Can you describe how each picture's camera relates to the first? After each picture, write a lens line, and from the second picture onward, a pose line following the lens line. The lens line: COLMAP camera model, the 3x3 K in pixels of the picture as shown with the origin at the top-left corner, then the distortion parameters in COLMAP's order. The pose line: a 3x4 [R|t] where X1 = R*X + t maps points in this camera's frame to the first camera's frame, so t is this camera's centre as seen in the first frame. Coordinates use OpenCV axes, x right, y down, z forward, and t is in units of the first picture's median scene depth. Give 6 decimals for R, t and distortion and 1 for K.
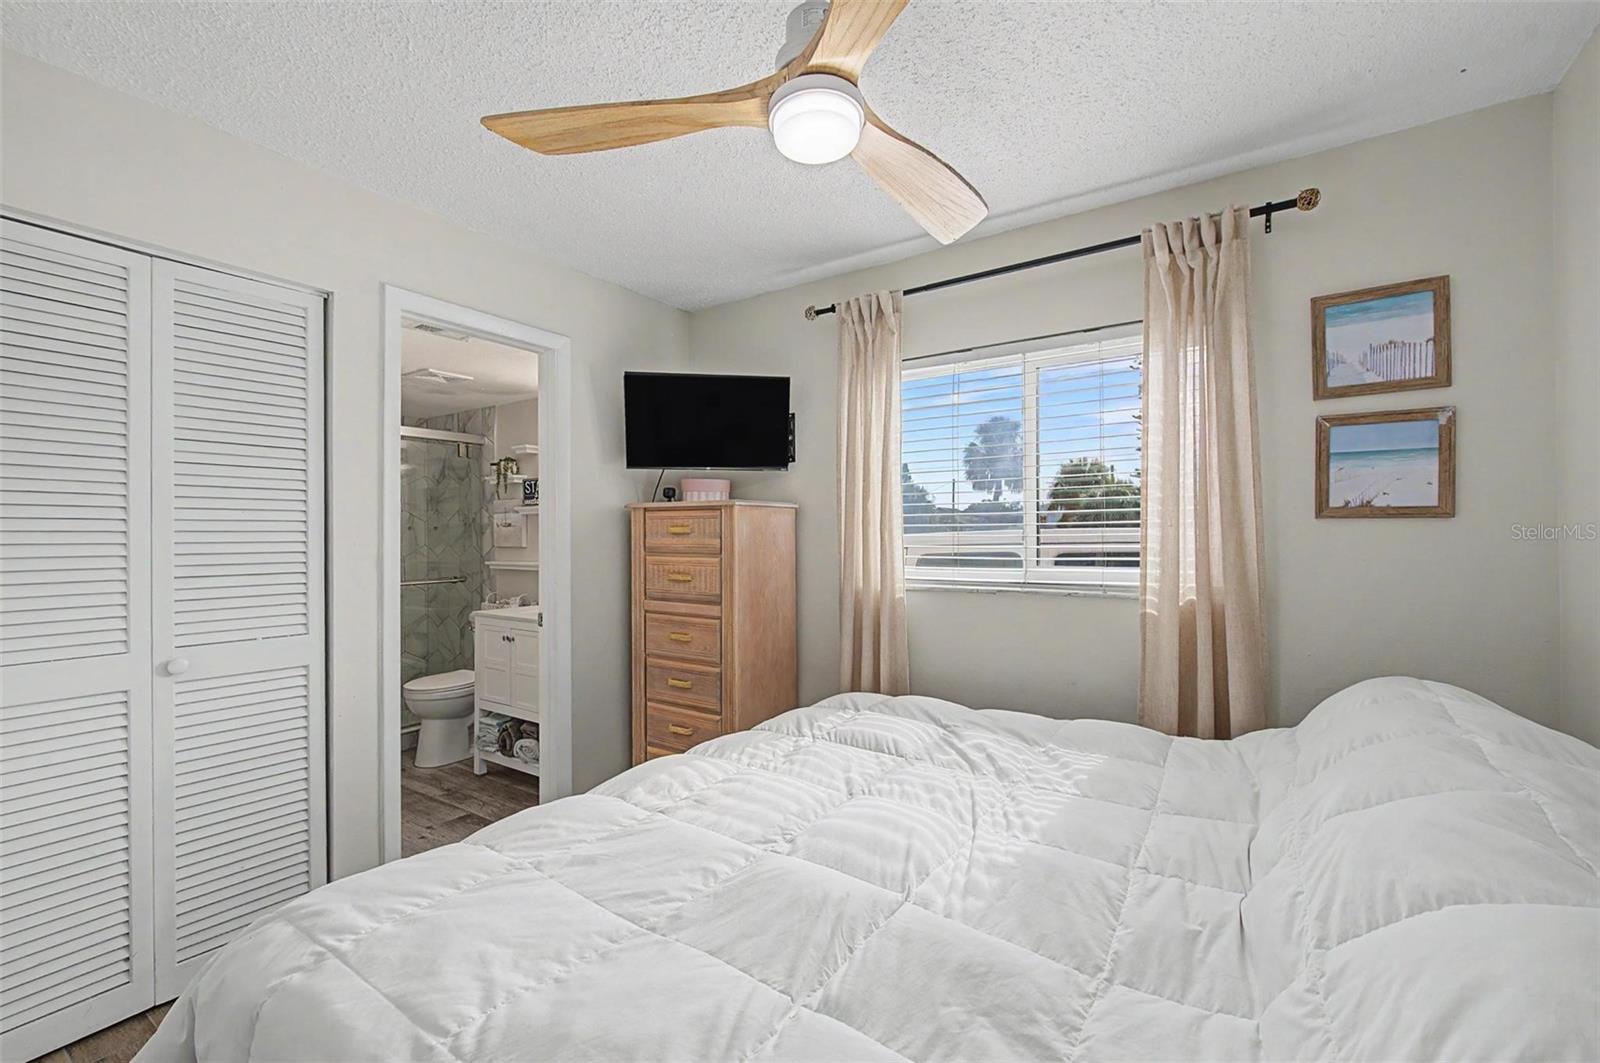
lens RADIAL K [[672.4, 0, 793.8], [0, 672.4, 529.3], [0, 0, 1]] dist [-0.000007, -0.000735]
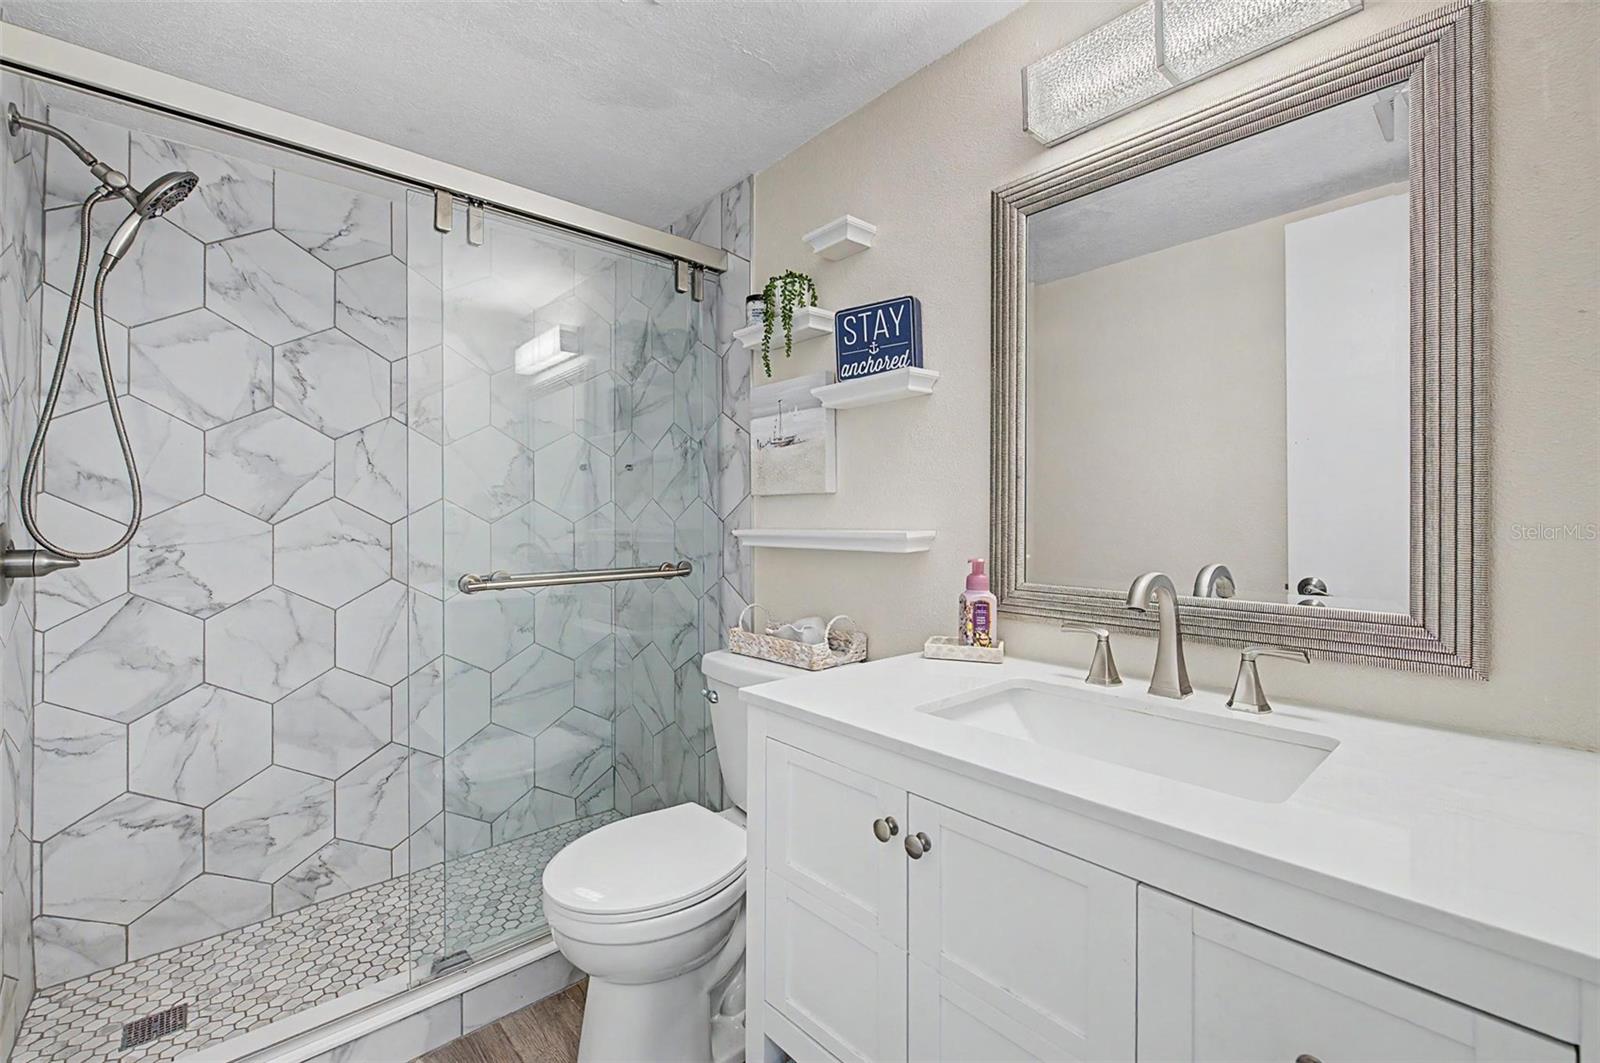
lens RADIAL K [[669.7, 0, 796.3], [0, 669.7, 512.9], [0, 0, 1]] dist [0.000254, -0.000295]
pose [[0.969603, 0.003040, -0.244666, -0.628168], [-0.004271, 0.999981, -0.004502, 0.077634], [0.244647, 0.005410, 0.969597, 1.187118]]
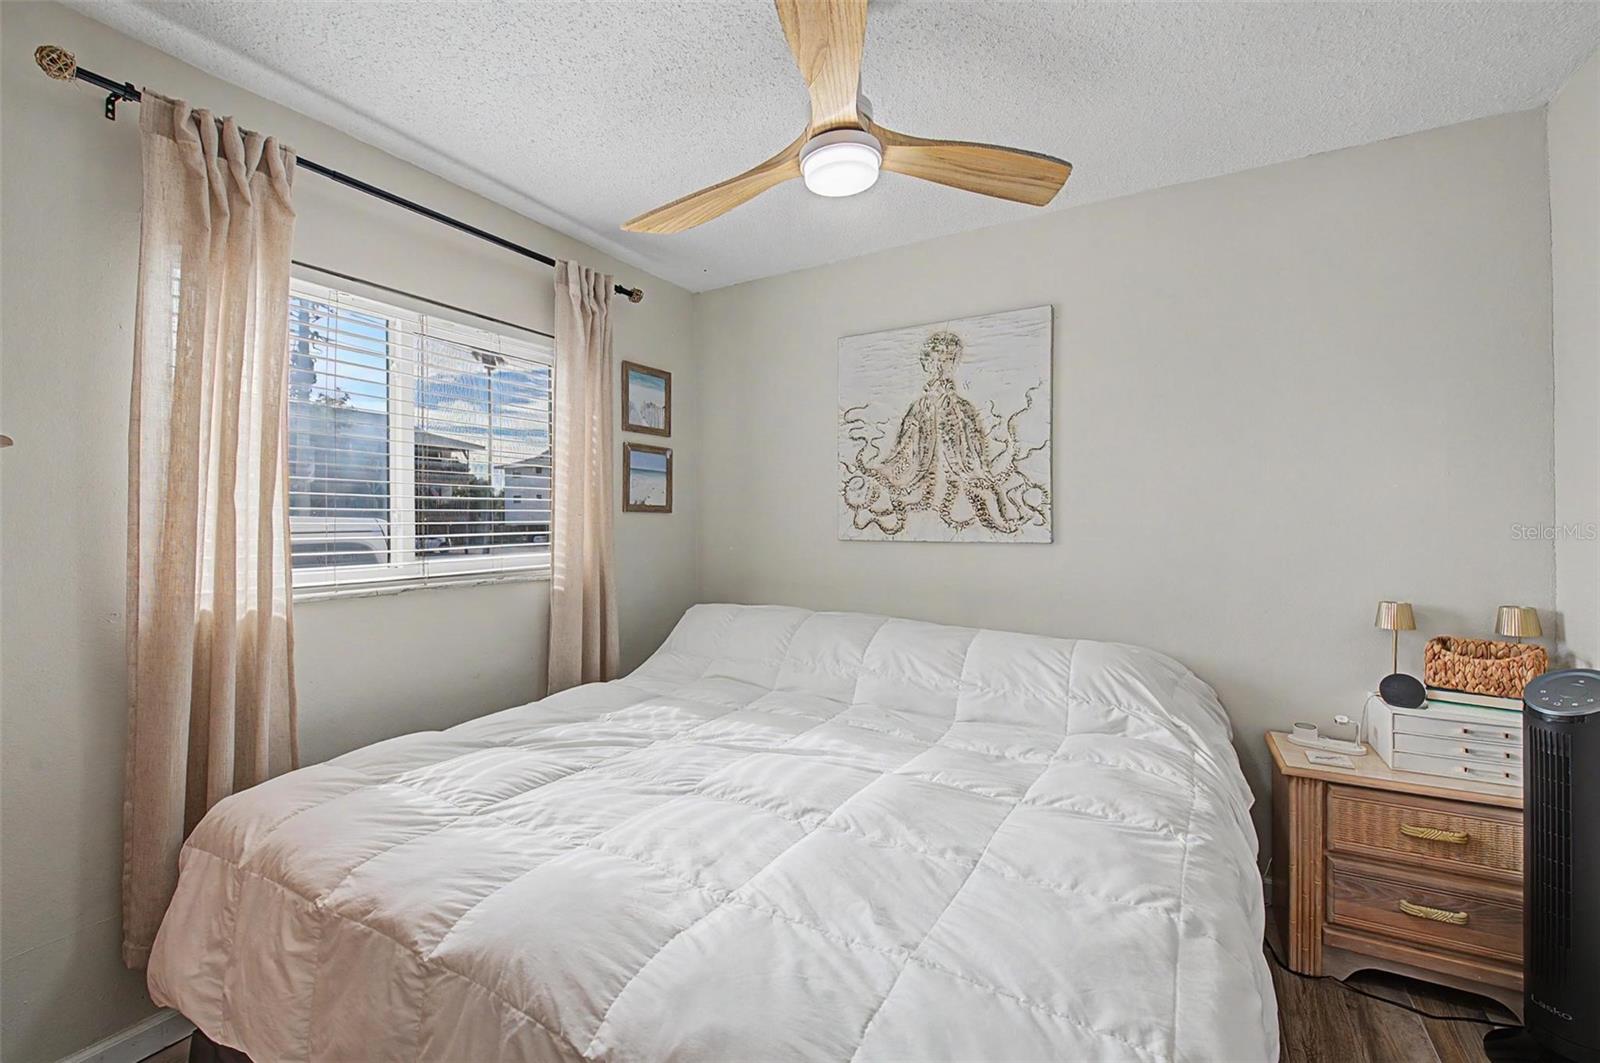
lens RADIAL K [[669.7, 0, 796.3], [0, 669.7, 512.9], [0, 0, 1]] dist [0.000254, -0.000295]
pose [[-0.068337, 0.019271, 0.997476, -0.640487], [-0.004191, 0.999799, -0.019603, 0.012461], [-0.997653, -0.005520, -0.068243, 0.663811]]
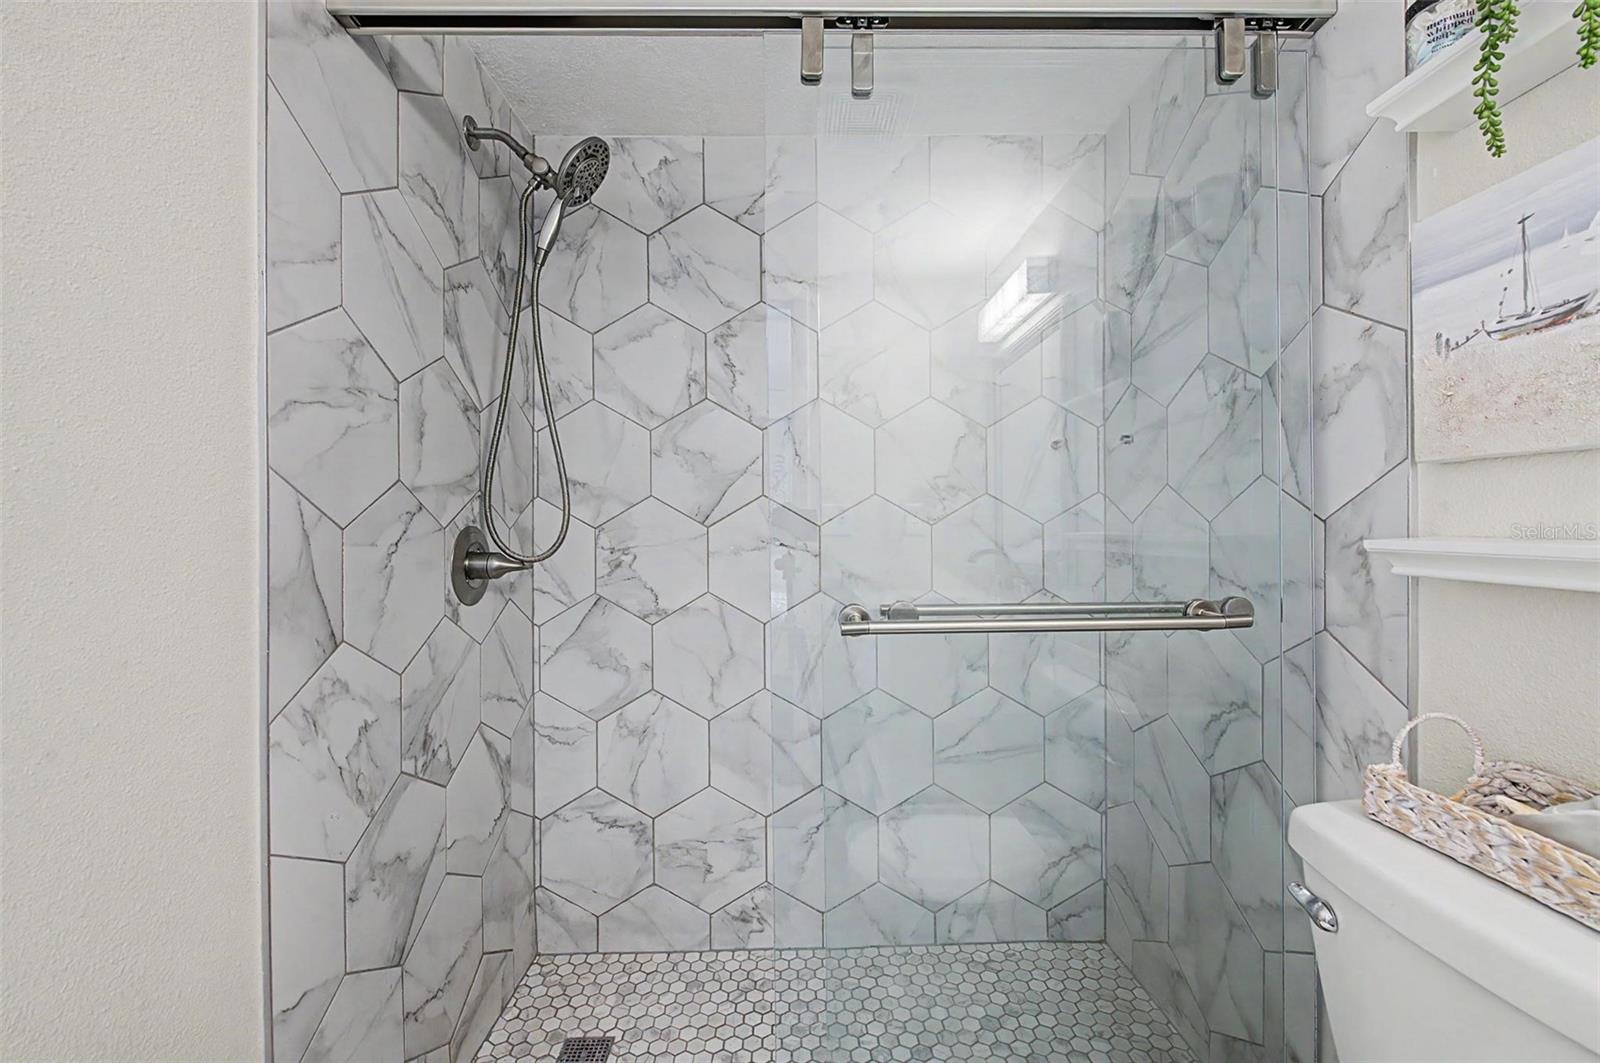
lens RADIAL K [[672.4, 0, 793.8], [0, 672.4, 529.3], [0, 0, 1]] dist [-0.000007, -0.000735]
pose [[0.572144, 0.011676, -0.820070, -0.782363], [0.006562, 0.999801, 0.018813, 0.080337], [0.820127, -0.016145, 0.571954, 1.491836]]
